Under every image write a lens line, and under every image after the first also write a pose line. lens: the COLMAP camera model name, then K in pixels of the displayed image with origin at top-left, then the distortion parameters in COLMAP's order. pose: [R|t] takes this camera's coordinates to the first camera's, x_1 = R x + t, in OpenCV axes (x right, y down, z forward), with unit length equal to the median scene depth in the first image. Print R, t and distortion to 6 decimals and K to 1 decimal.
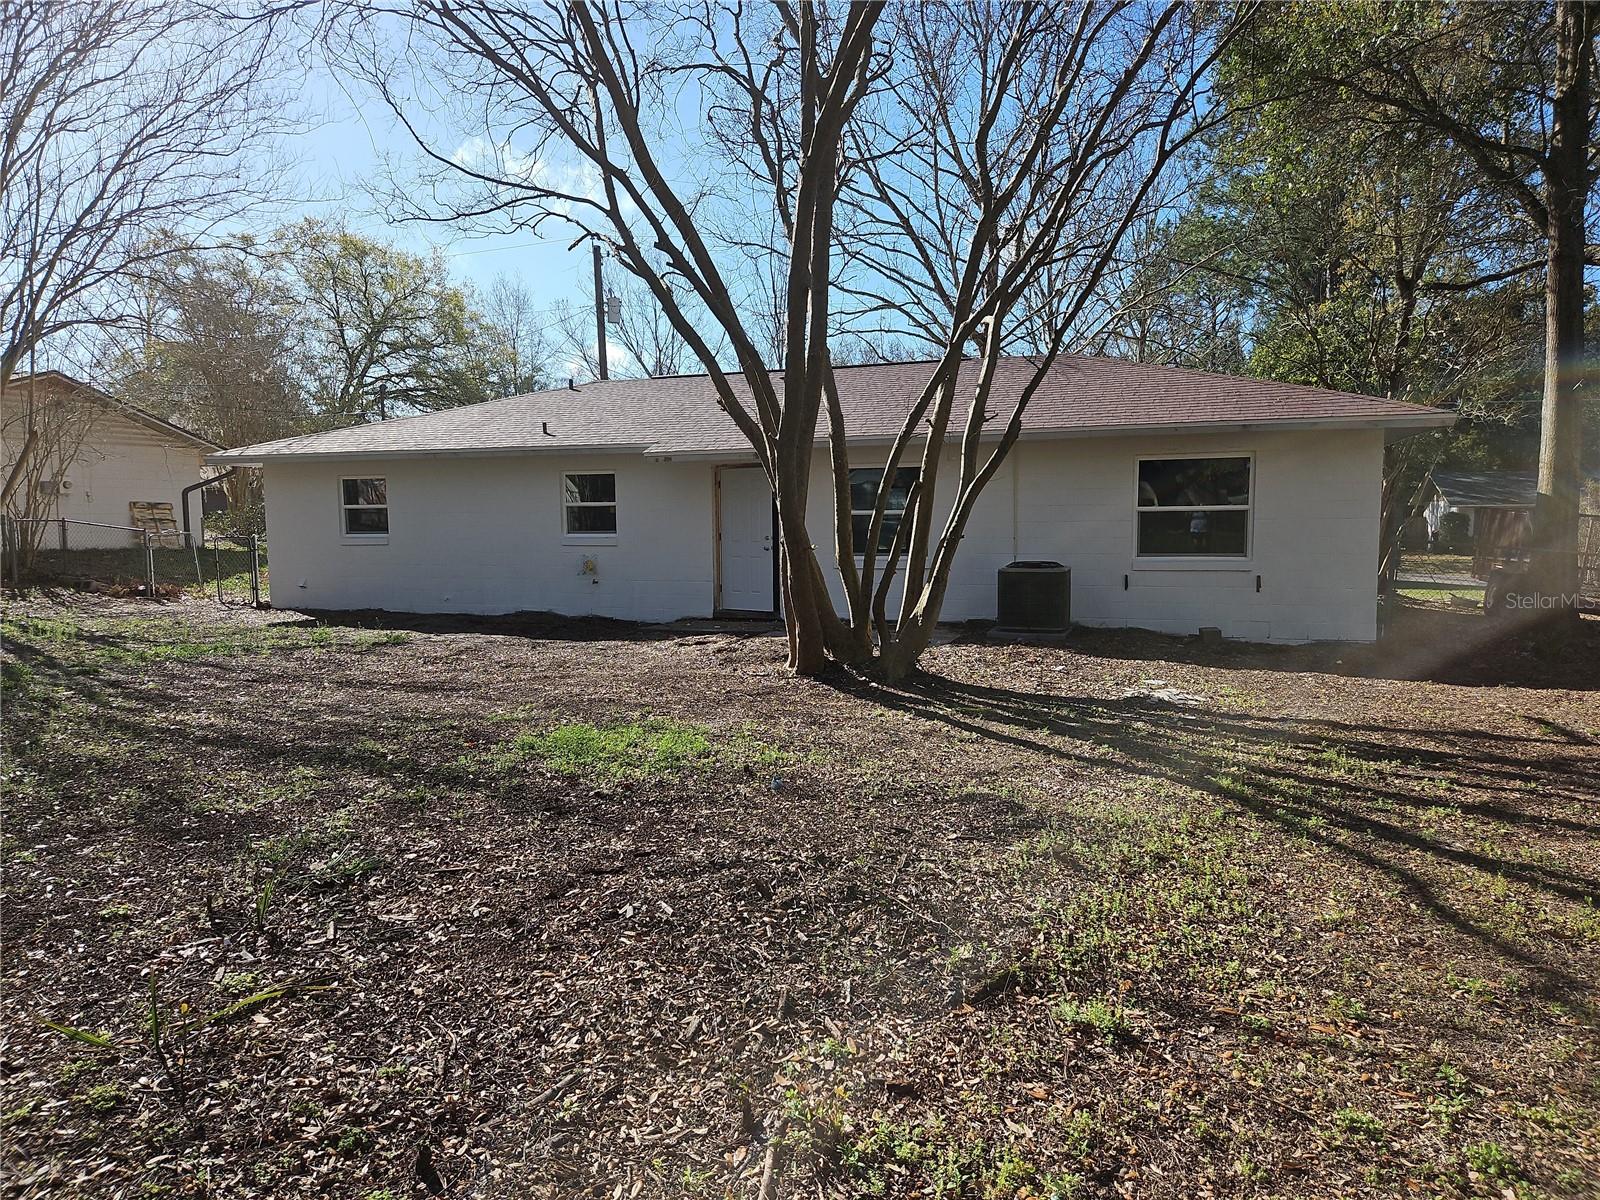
lens RADIAL K [[1075.1, 0, 798.4], [0, 1075.1, 625.1], [0, 0, 1]] dist [0.071823, -0.064527]
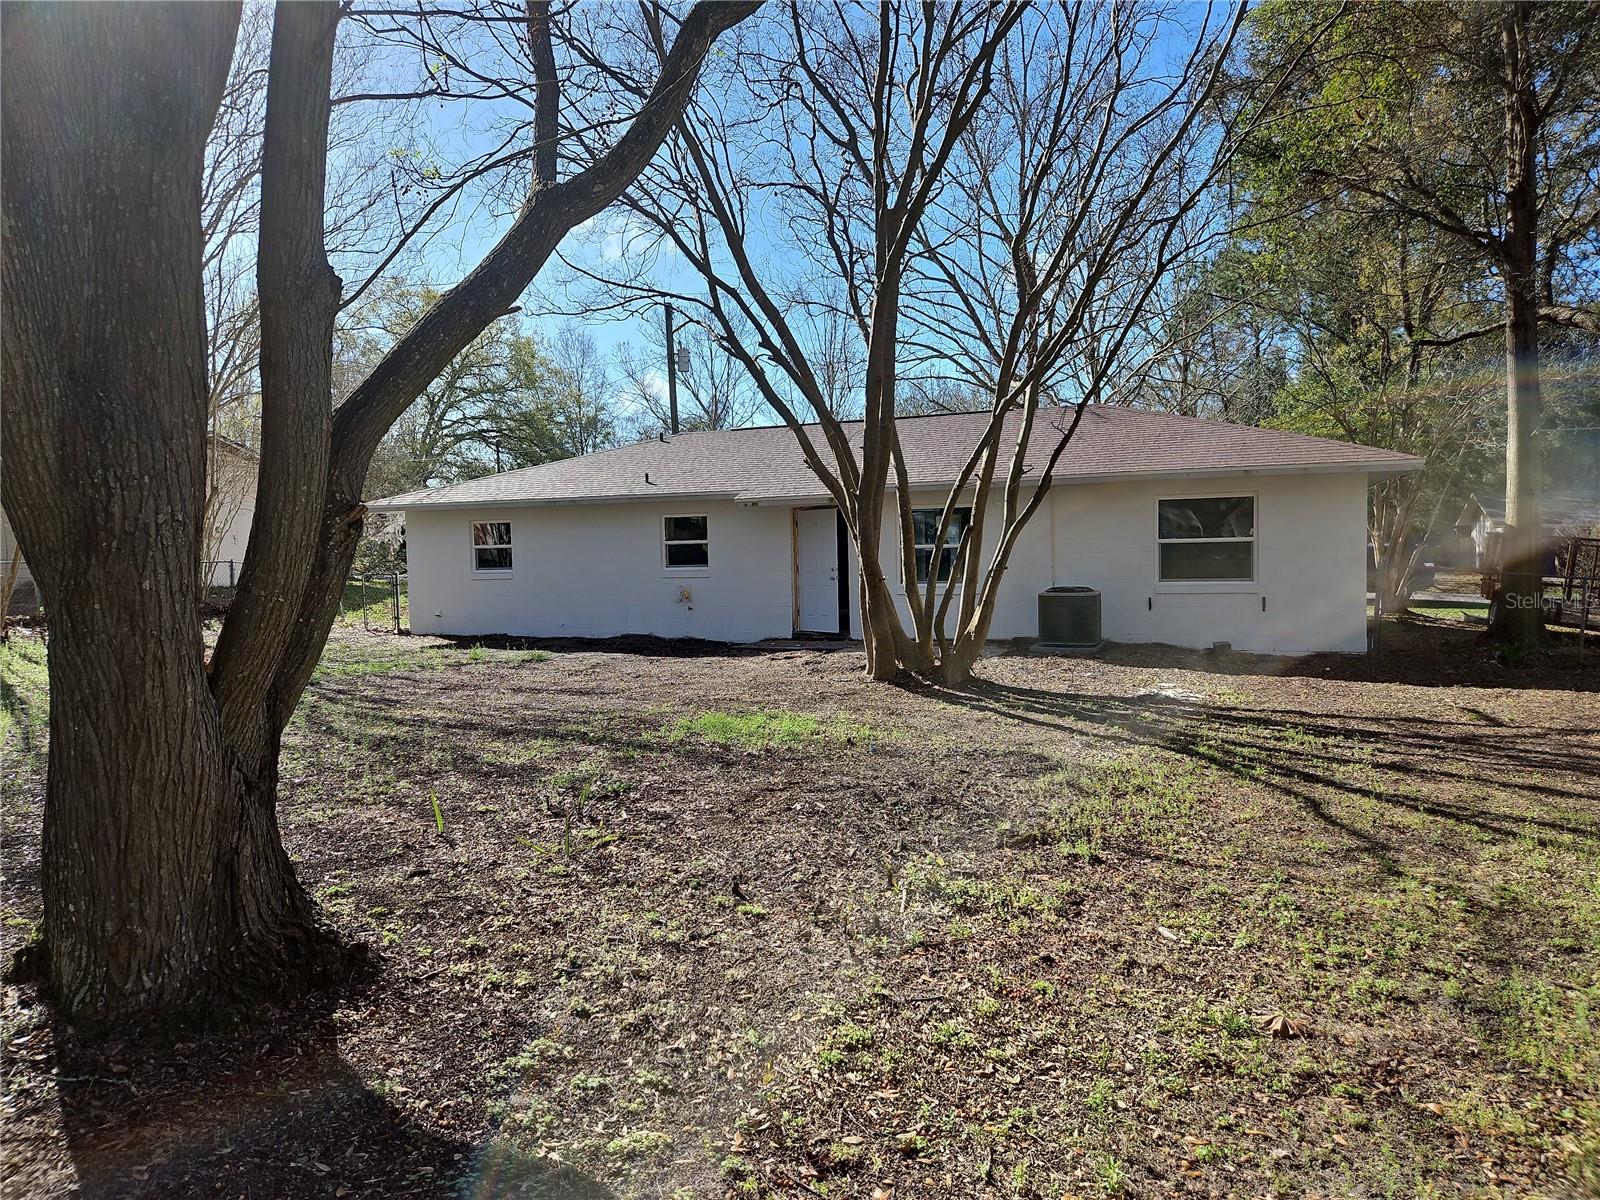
lens RADIAL K [[1078.1, 0, 789.2], [0, 1078.1, 609.9], [0, 0, 1]] dist [0.067258, -0.065118]
pose [[0.998547, -0.010504, -0.052845, -0.030731], [0.008467, 0.999218, -0.038613, 0.011403], [0.053209, 0.038109, 0.997856, -0.244425]]
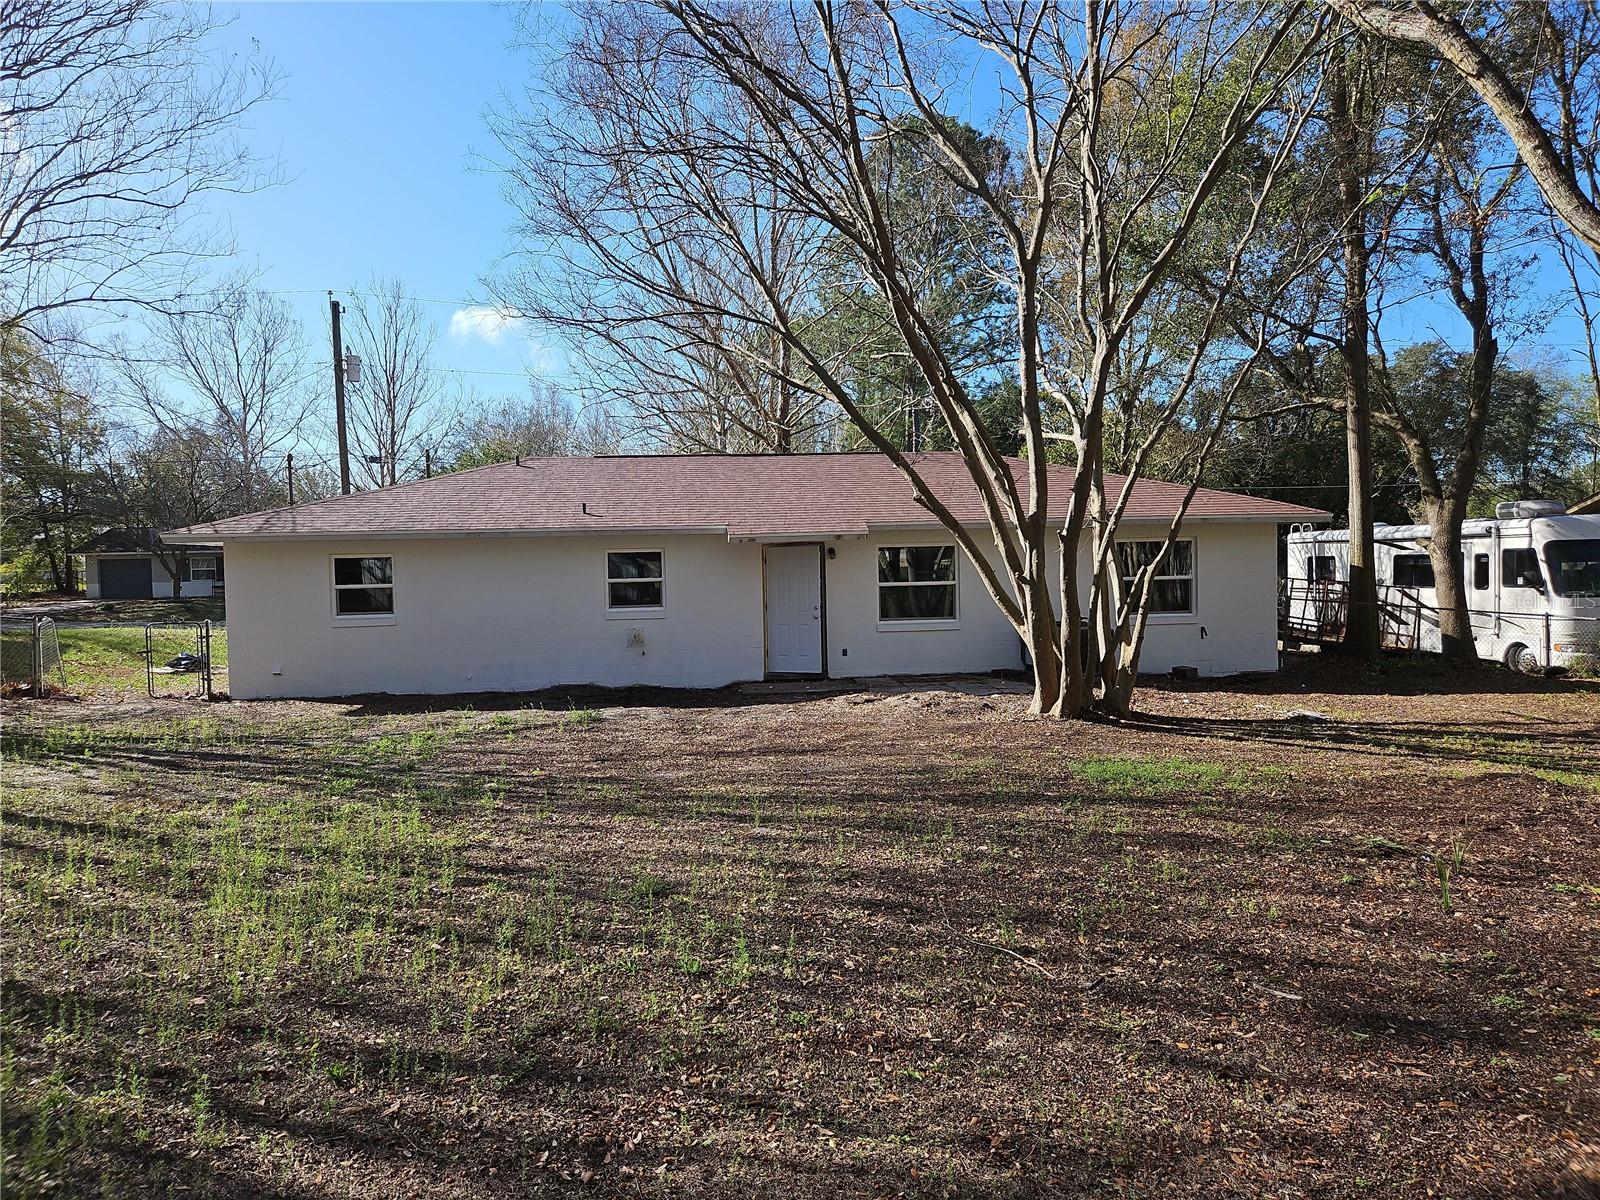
lens RADIAL K [[1078.1, 0, 789.2], [0, 1078.1, 609.9], [0, 0, 1]] dist [0.067258, -0.065118]
pose [[0.909061, -0.028146, 0.415711, -0.765801], [0.055331, 0.997034, -0.053492, -0.027494], [-0.412973, 0.071629, 0.907922, -0.034322]]
